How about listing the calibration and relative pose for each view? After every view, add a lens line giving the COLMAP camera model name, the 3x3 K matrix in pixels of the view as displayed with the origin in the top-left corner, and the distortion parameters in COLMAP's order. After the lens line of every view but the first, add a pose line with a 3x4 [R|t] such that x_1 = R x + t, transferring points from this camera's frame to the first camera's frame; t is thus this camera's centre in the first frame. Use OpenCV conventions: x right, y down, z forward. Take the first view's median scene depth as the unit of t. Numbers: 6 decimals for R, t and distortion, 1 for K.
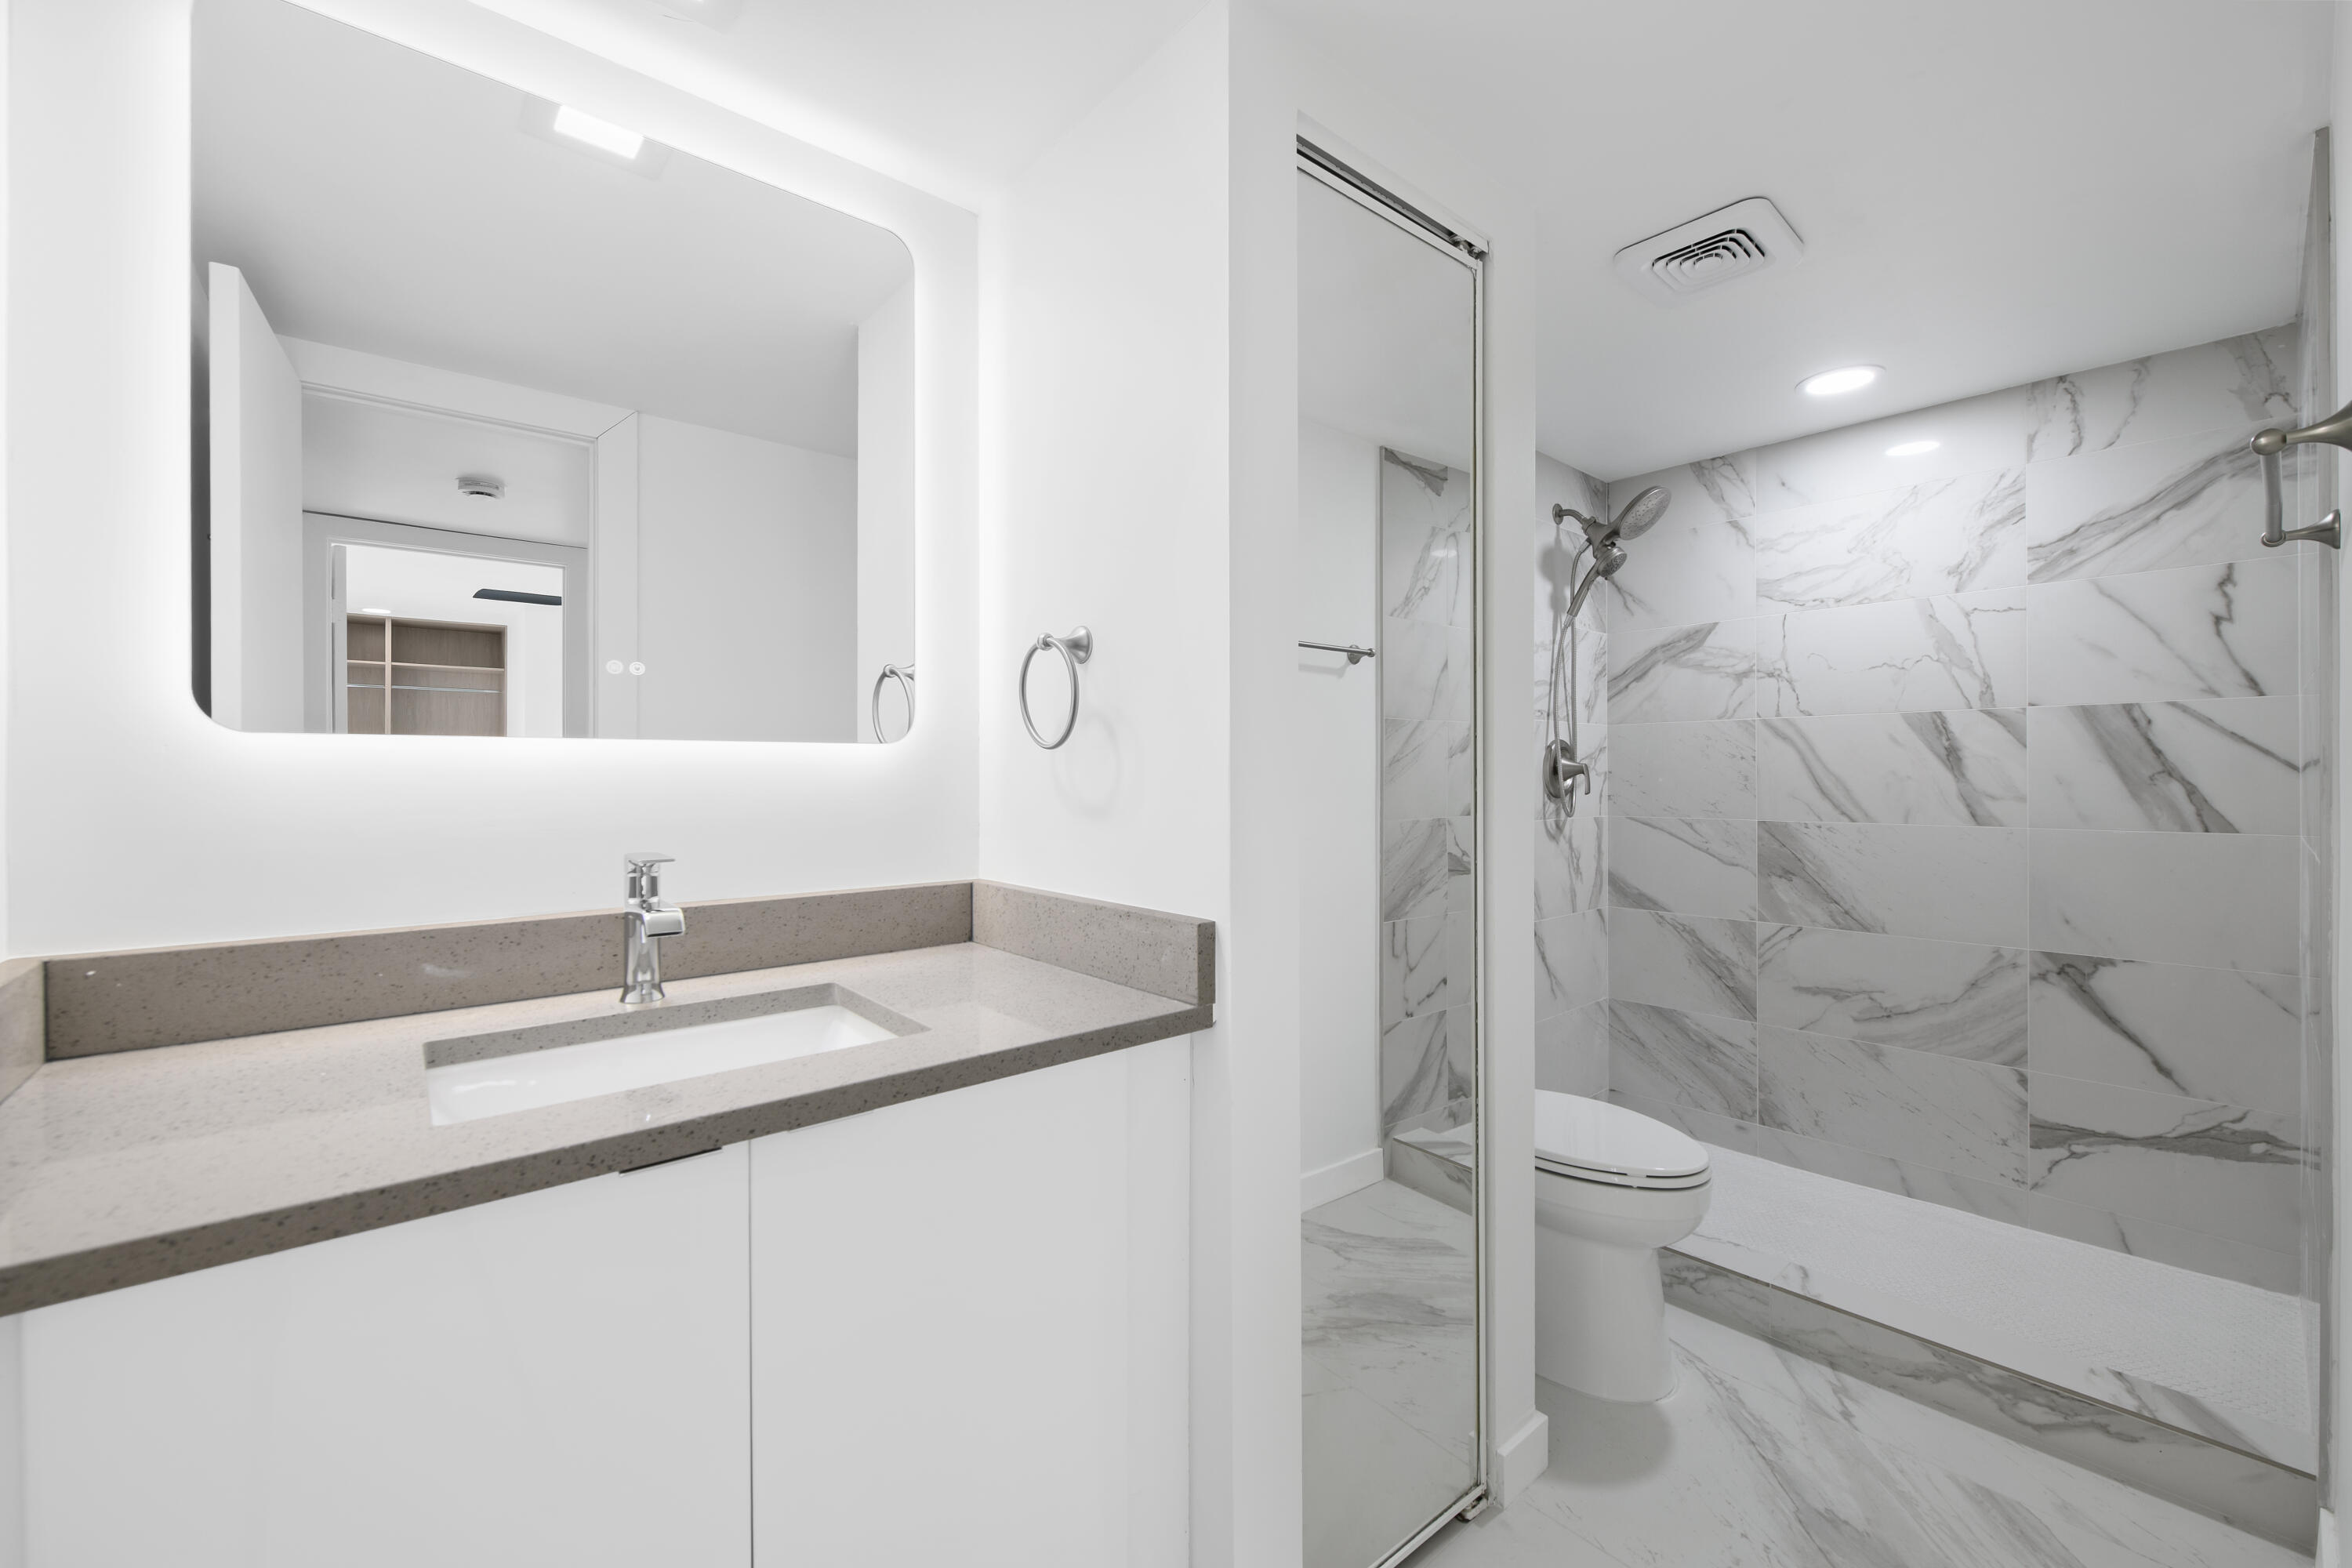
lens RADIAL K [[929.0, 0, 1189.8], [0, 929.0, 743.7], [0, 0, 1]] dist [0.000284, -0.002455]
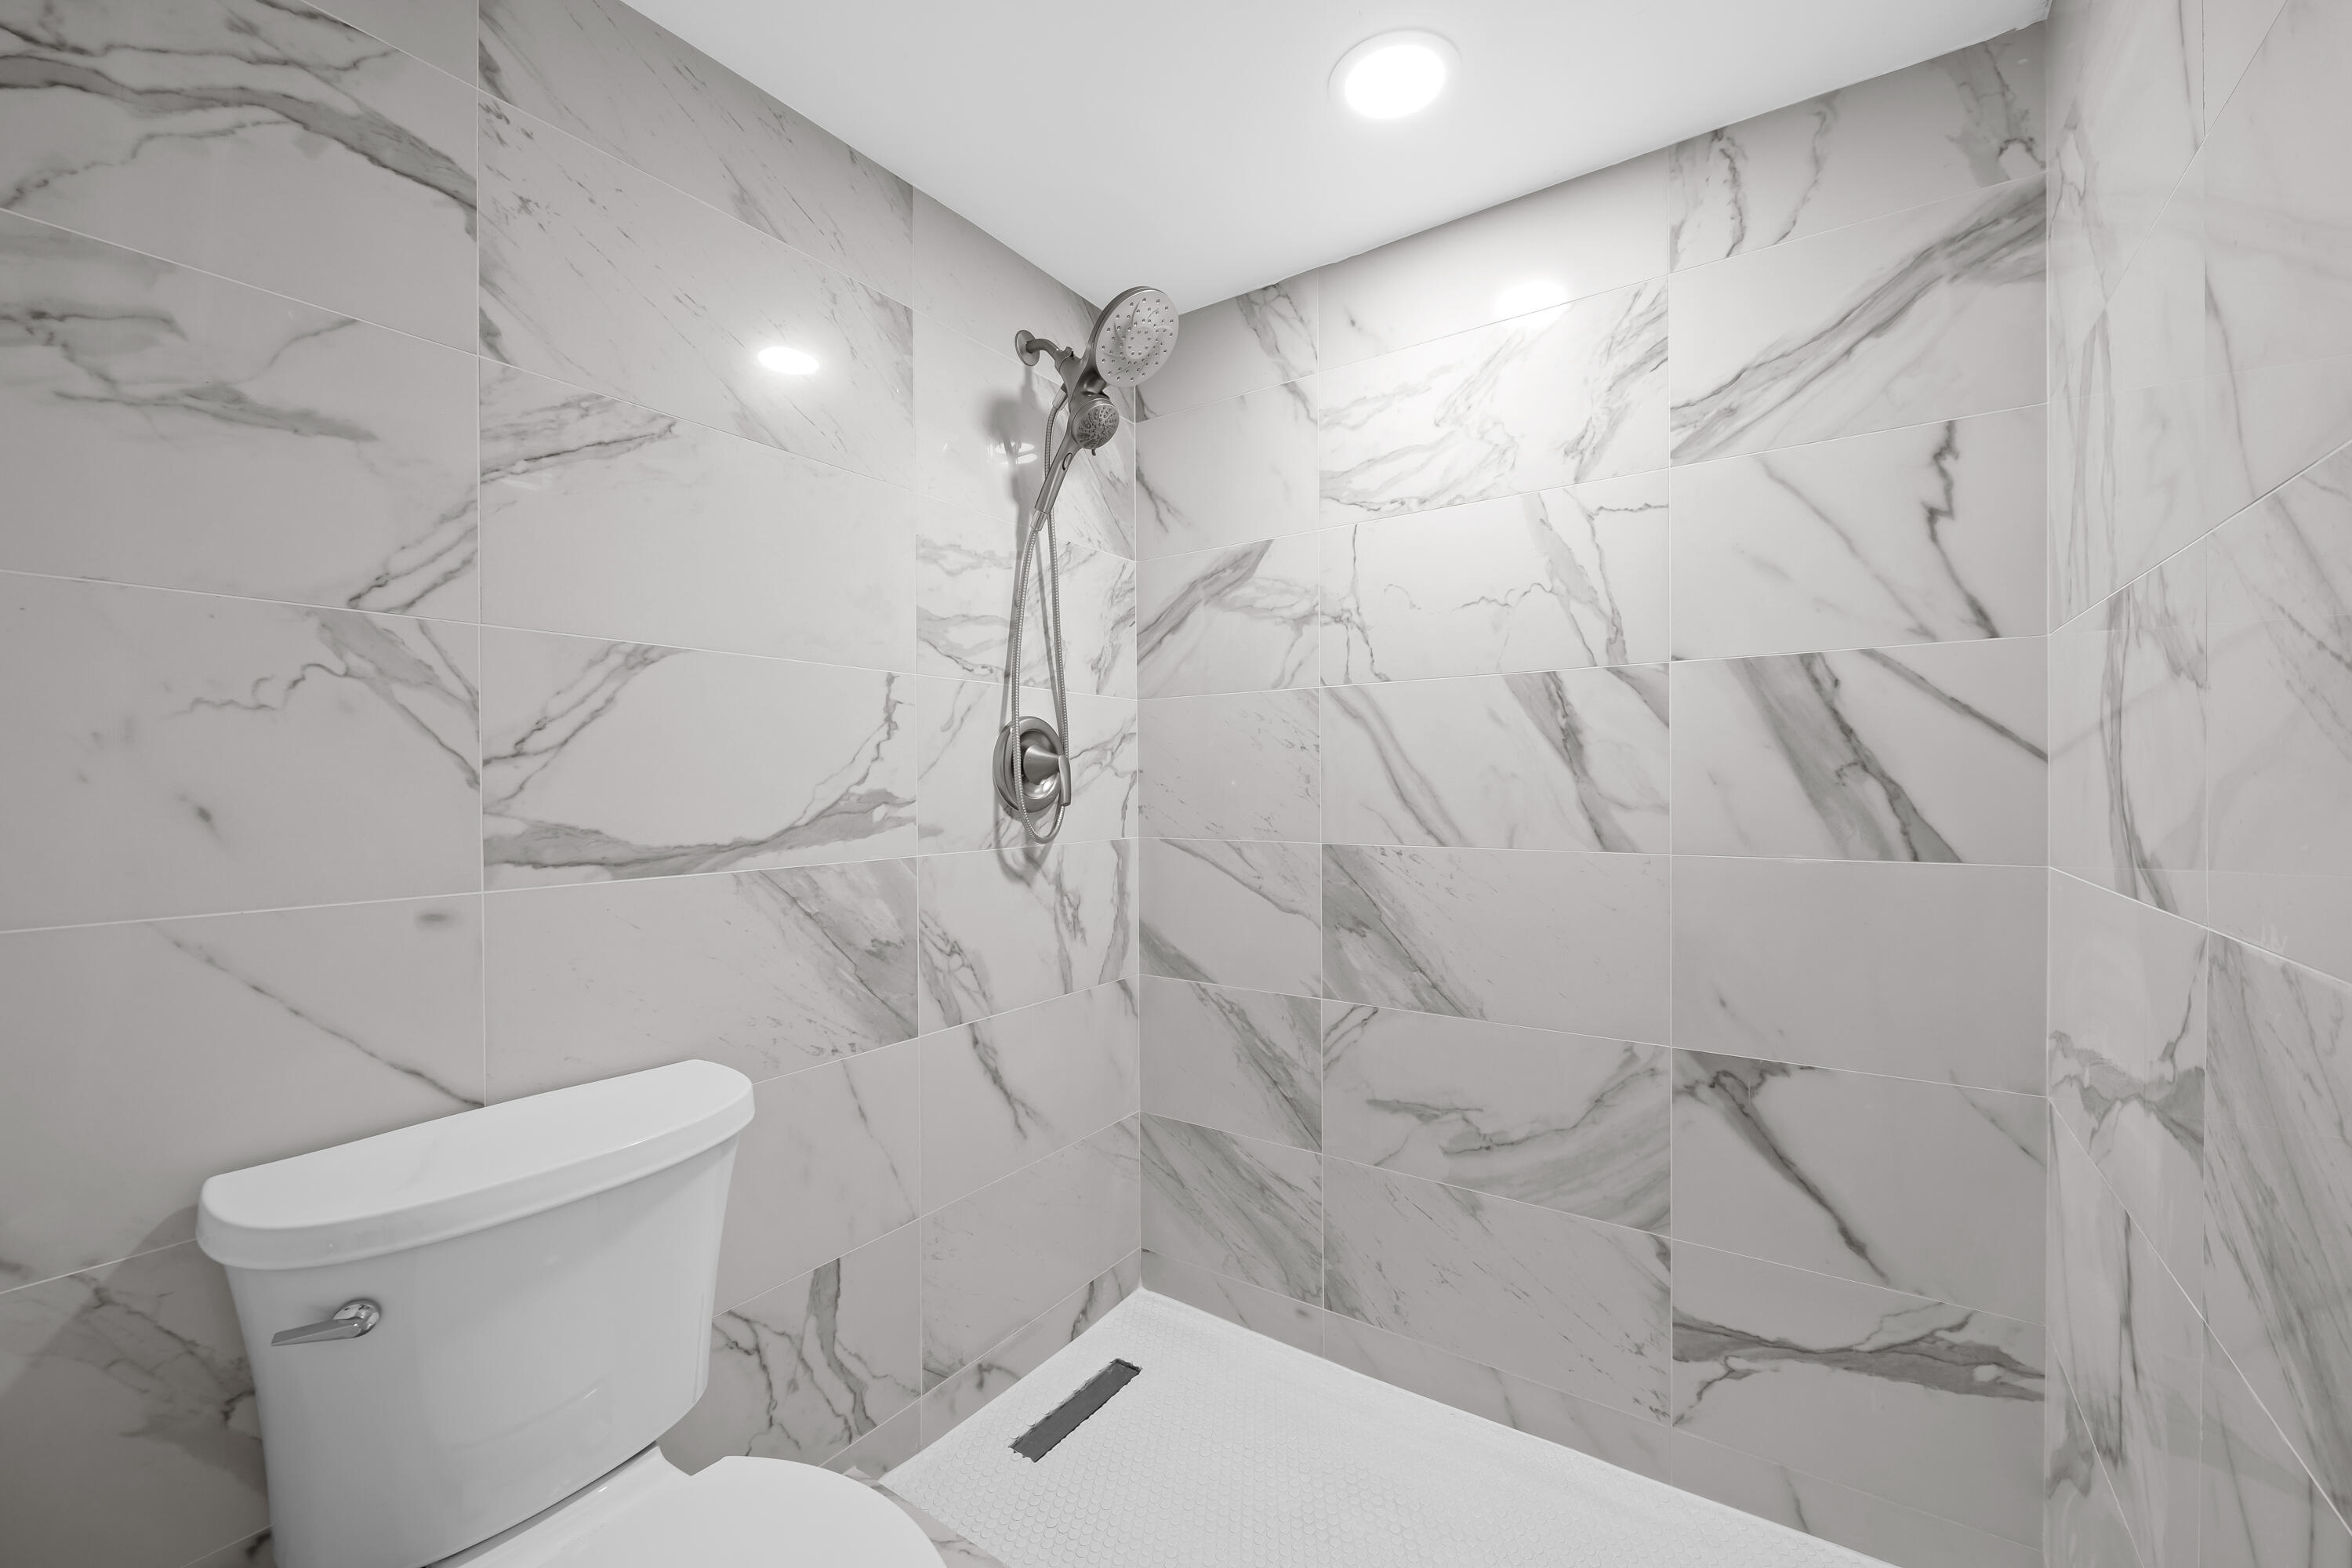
lens RADIAL K [[929.0, 0, 1189.8], [0, 929.0, 743.7], [0, 0, 1]] dist [0.000284, -0.002455]
pose [[0.964431, 0.007511, 0.264229, 0.410946], [-0.005228, 0.999943, -0.009342, 0.022559], [-0.264284, 0.007628, 0.964415, 0.465539]]
